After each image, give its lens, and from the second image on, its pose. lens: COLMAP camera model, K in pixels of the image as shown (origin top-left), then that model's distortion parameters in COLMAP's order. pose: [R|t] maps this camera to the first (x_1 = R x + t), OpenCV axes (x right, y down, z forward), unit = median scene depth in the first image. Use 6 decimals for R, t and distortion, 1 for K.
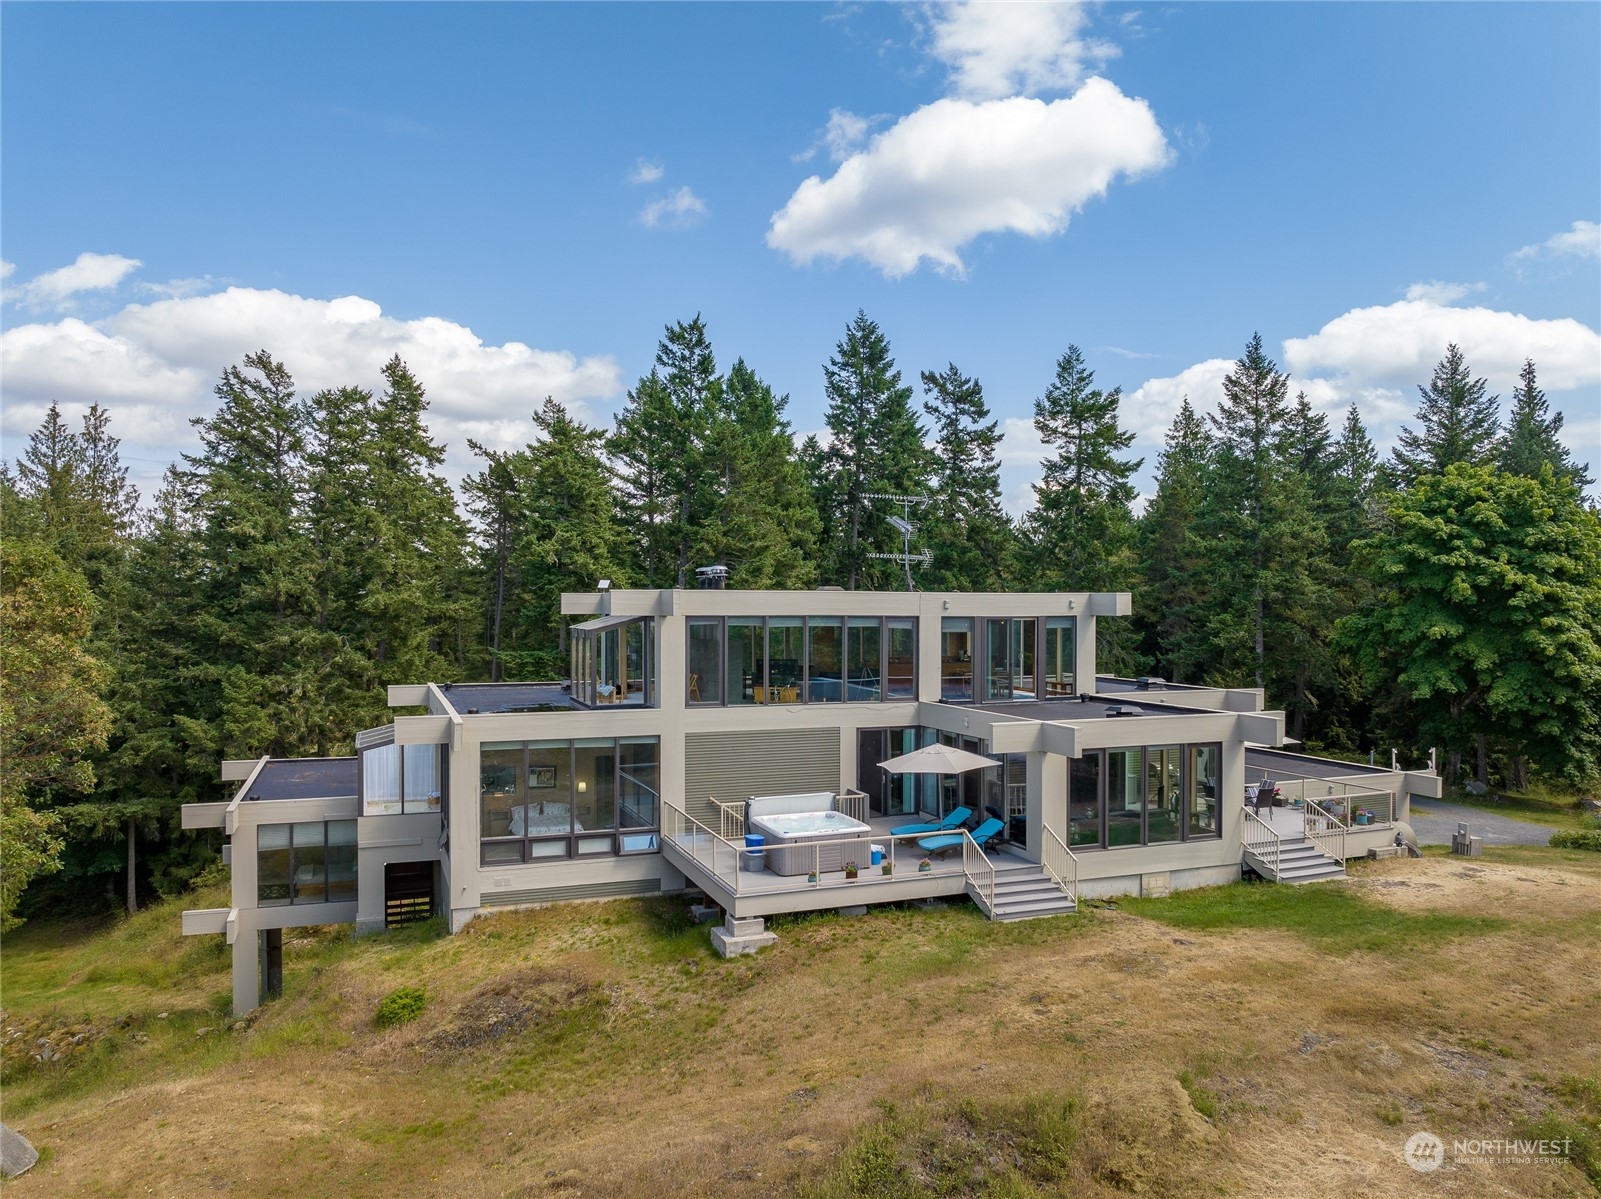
lens RADIAL K [[1259.2, 0, 819.4], [0, 1259.2, 606.2], [0, 0, 1]] dist [-0.043517, -0.007821]
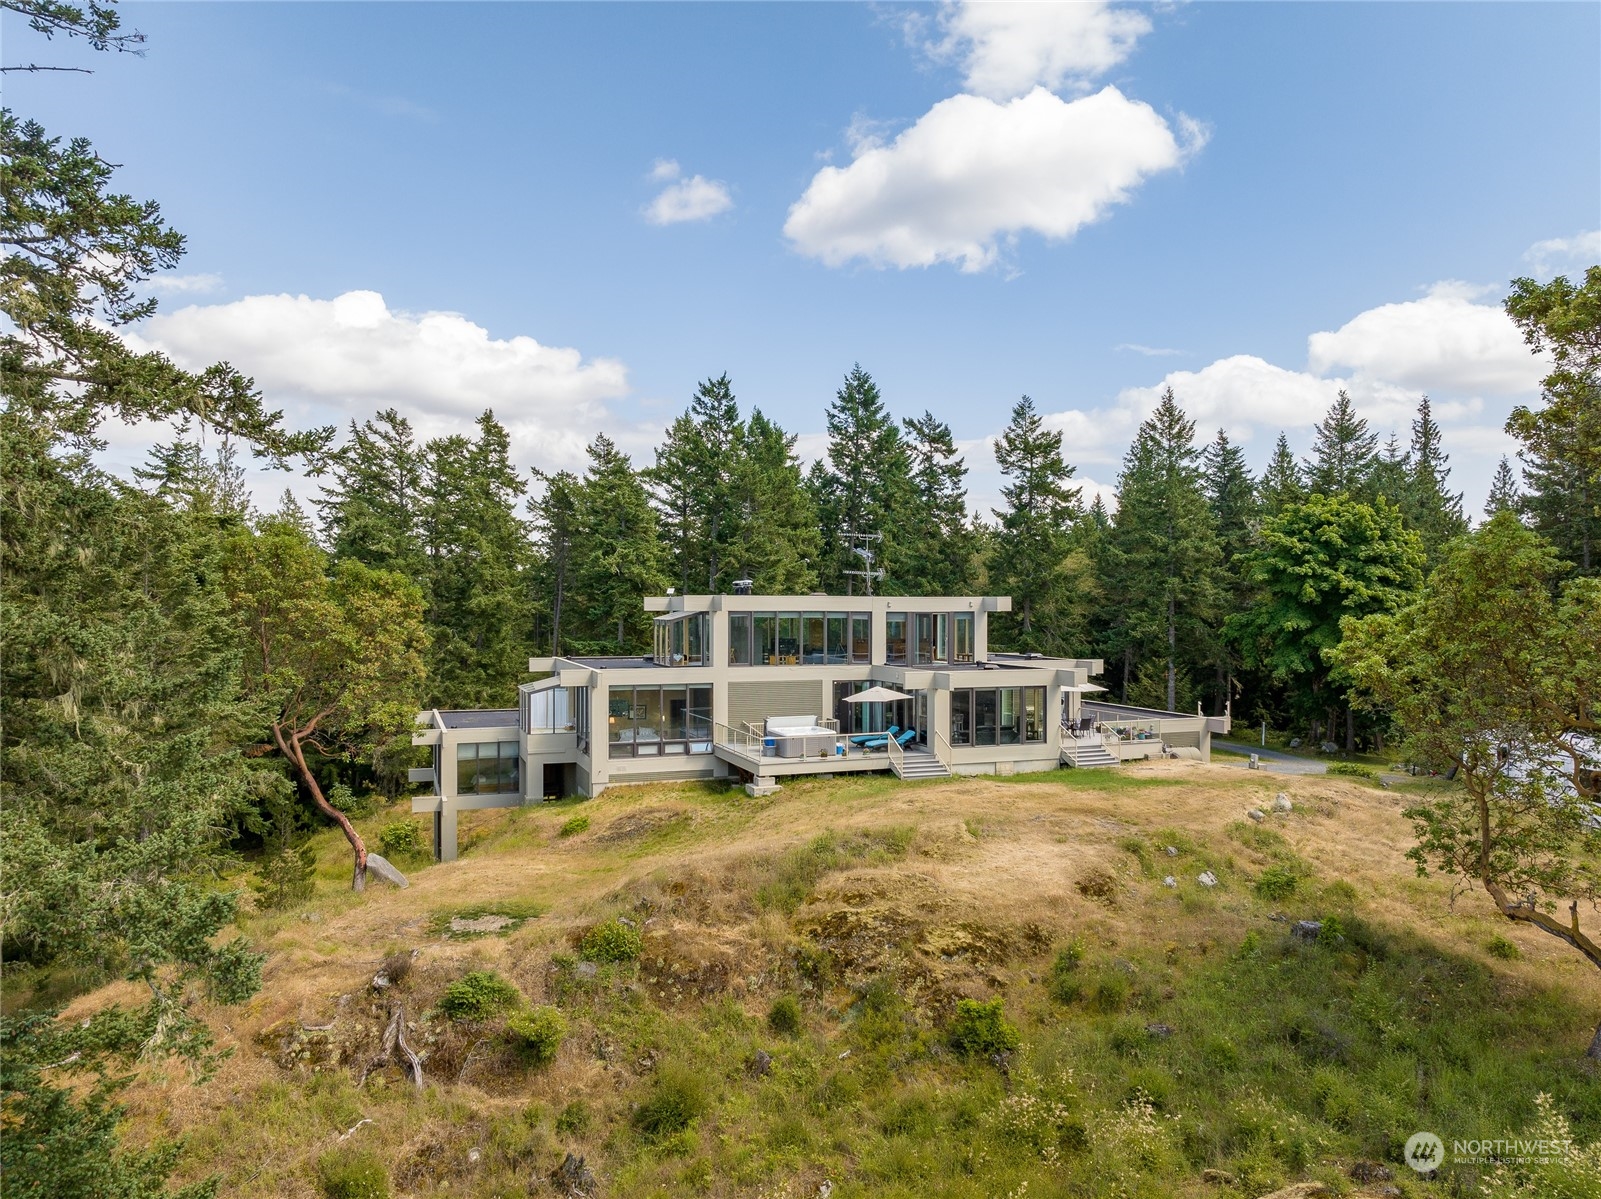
lens RADIAL K [[1252.3, 0, 794.7], [0, 1252.3, 684.7], [0, 0, 1]] dist [-0.010656, -0.003088]
pose [[0.999482, 0.001610, -0.032134, 0.015788], [0.000389, 0.998069, 0.062109, 0.000893], [0.032172, -0.062090, 0.997552, -0.297606]]
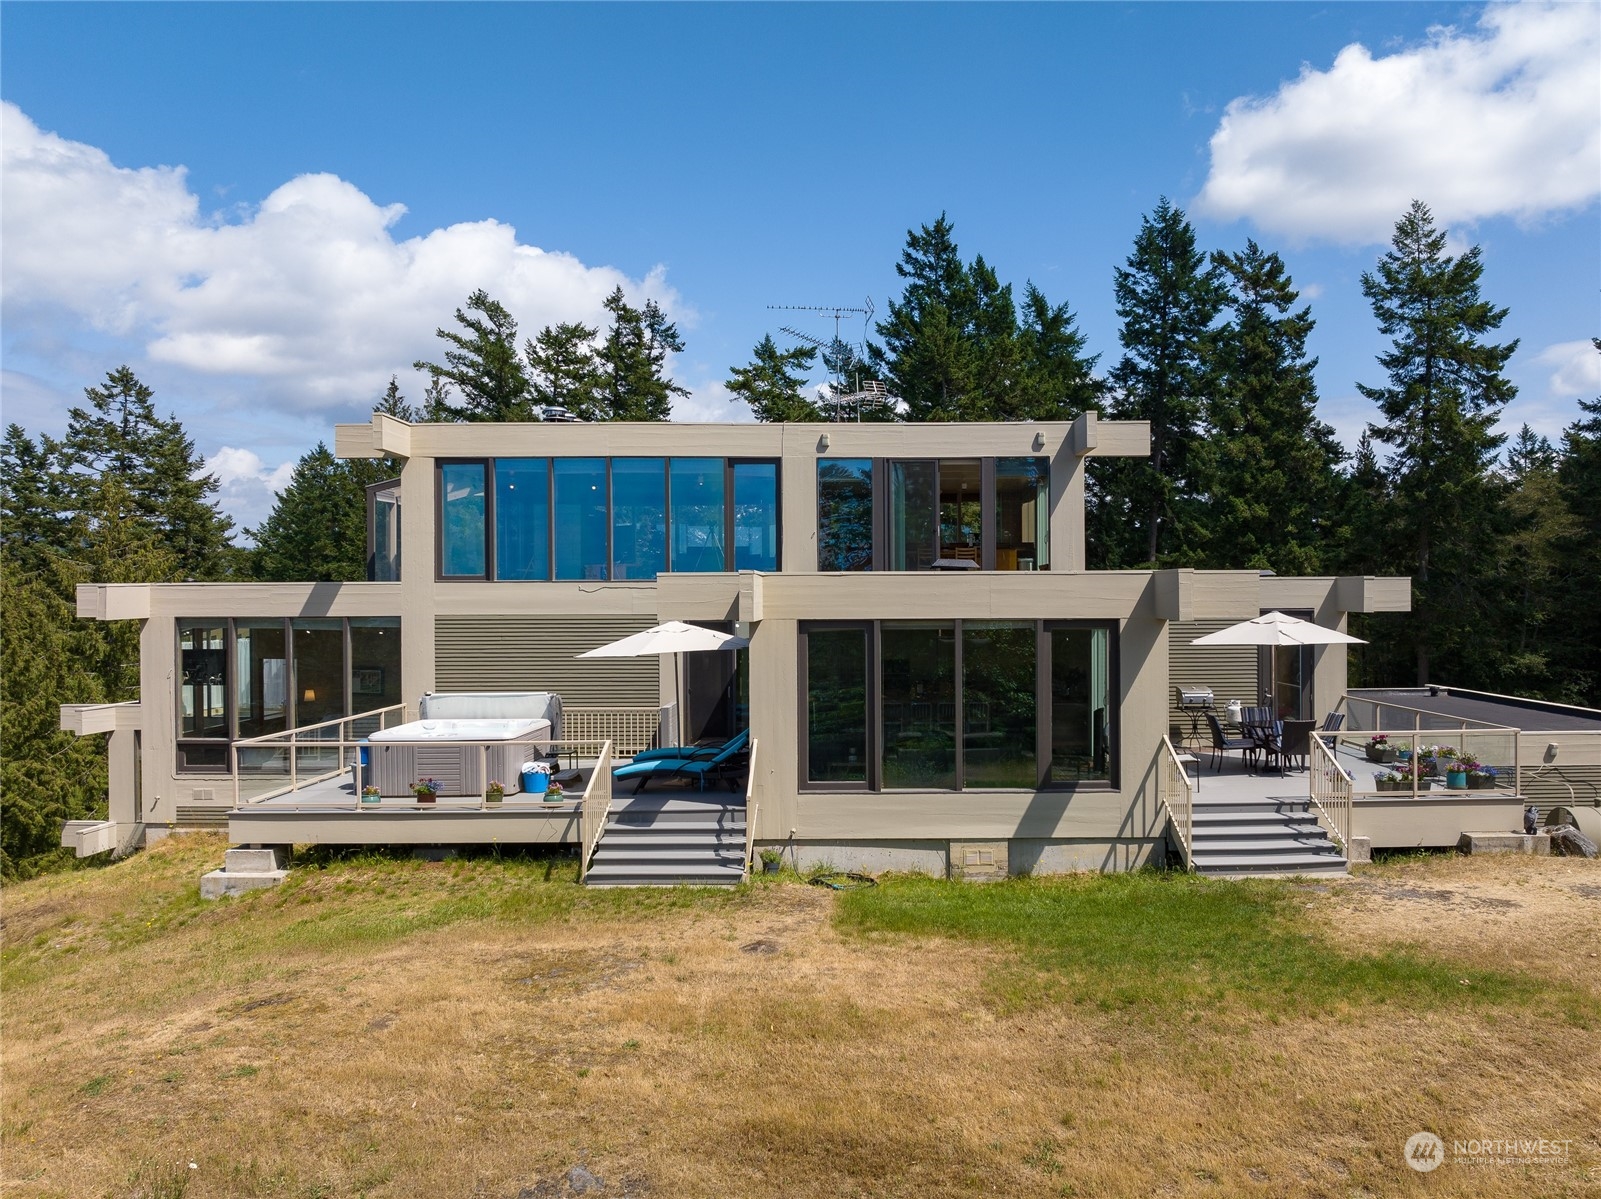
lens RADIAL K [[1259.2, 0, 819.4], [0, 1259.2, 606.2], [0, 0, 1]] dist [-0.043517, -0.007821]
pose [[0.923104, -0.001698, -0.384546, 0.179826], [0.002605, 0.999995, 0.001837, 0.043574], [0.384541, -0.002698, 0.923104, 0.183195]]
